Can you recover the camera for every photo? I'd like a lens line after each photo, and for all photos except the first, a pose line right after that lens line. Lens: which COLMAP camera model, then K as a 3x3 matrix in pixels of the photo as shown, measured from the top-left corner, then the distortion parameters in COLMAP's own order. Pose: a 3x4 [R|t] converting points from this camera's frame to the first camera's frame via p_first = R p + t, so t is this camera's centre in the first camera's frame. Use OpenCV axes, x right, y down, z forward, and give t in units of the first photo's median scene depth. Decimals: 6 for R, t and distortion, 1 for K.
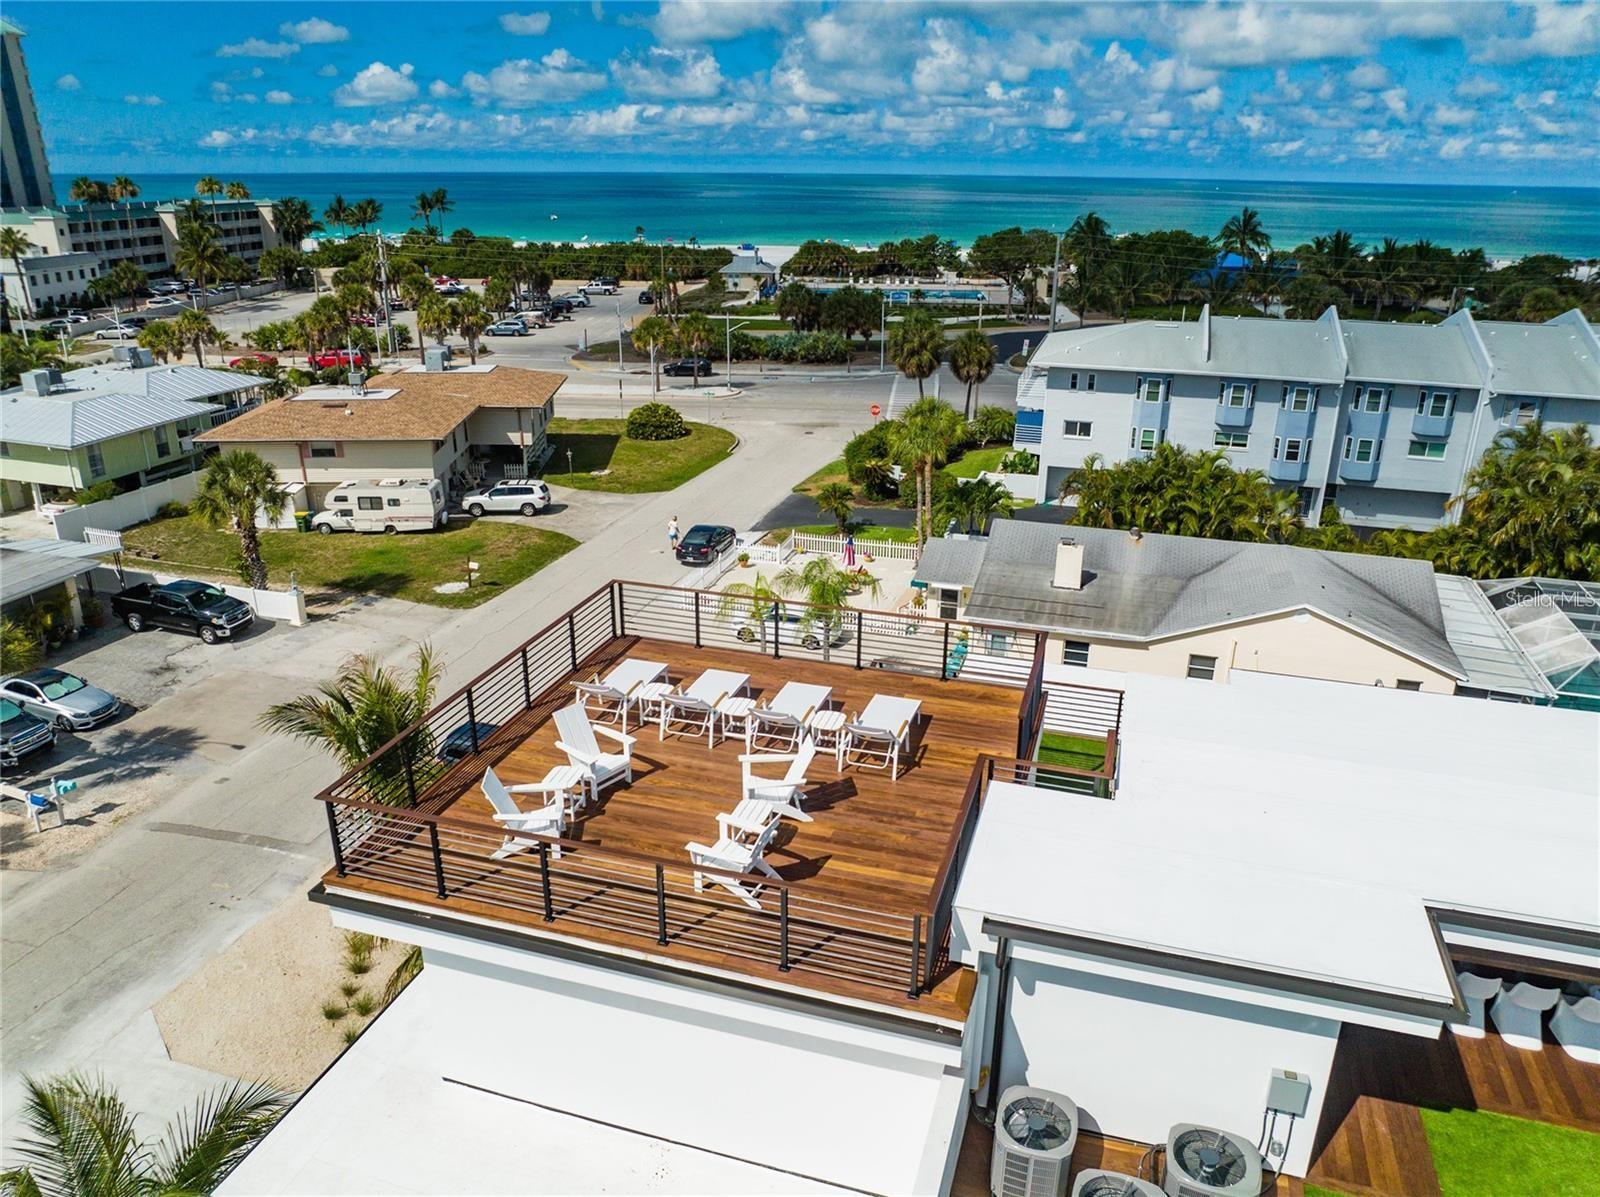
lens RADIAL K [[1122.9, 0, 800.0], [0, 1122.9, 598.5], [0, 0, 1]] dist [-0.048556, 0.023496]
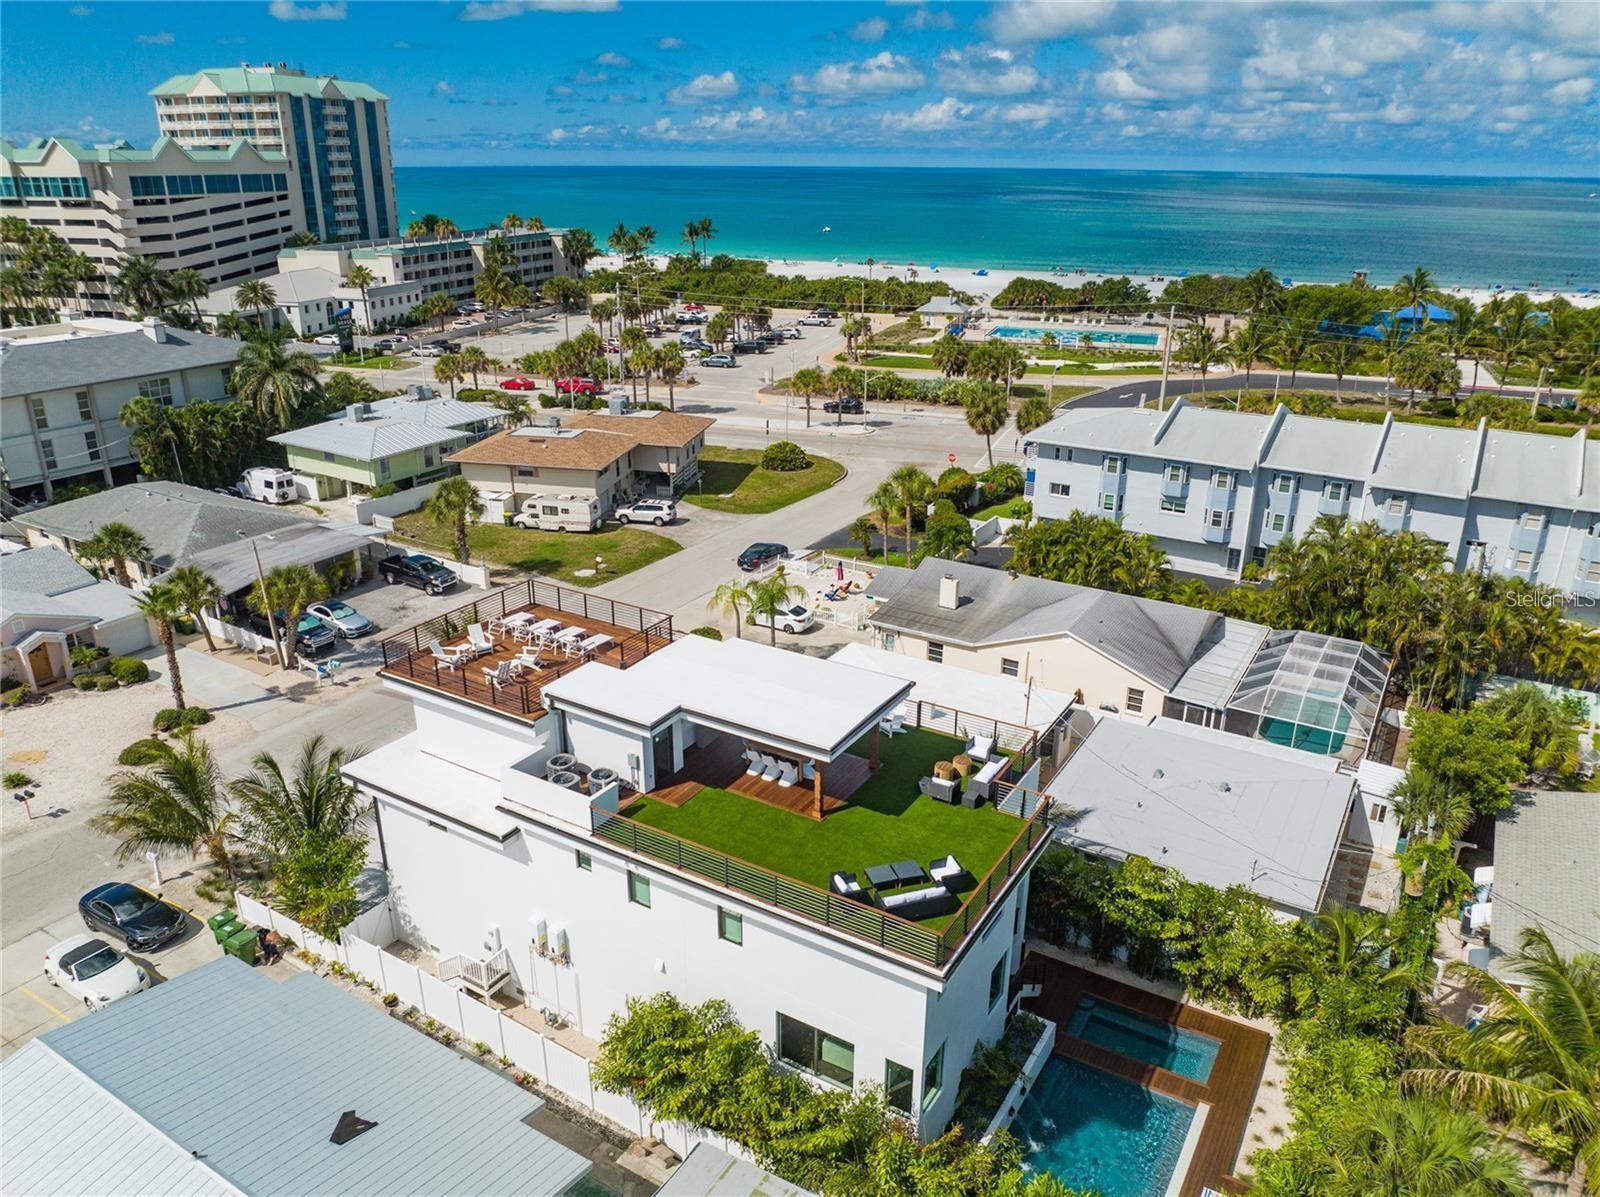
lens RADIAL K [[1130.6, 0, 803.0], [0, 1130.6, 594.8], [0, 0, 1]] dist [-0.037562, 0.001175]
pose [[0.968848, 0.085822, -0.232309, 0.283431], [-0.086108, 0.996246, 0.008928, -0.016499], [0.232203, 0.011354, 0.972601, -0.354569]]
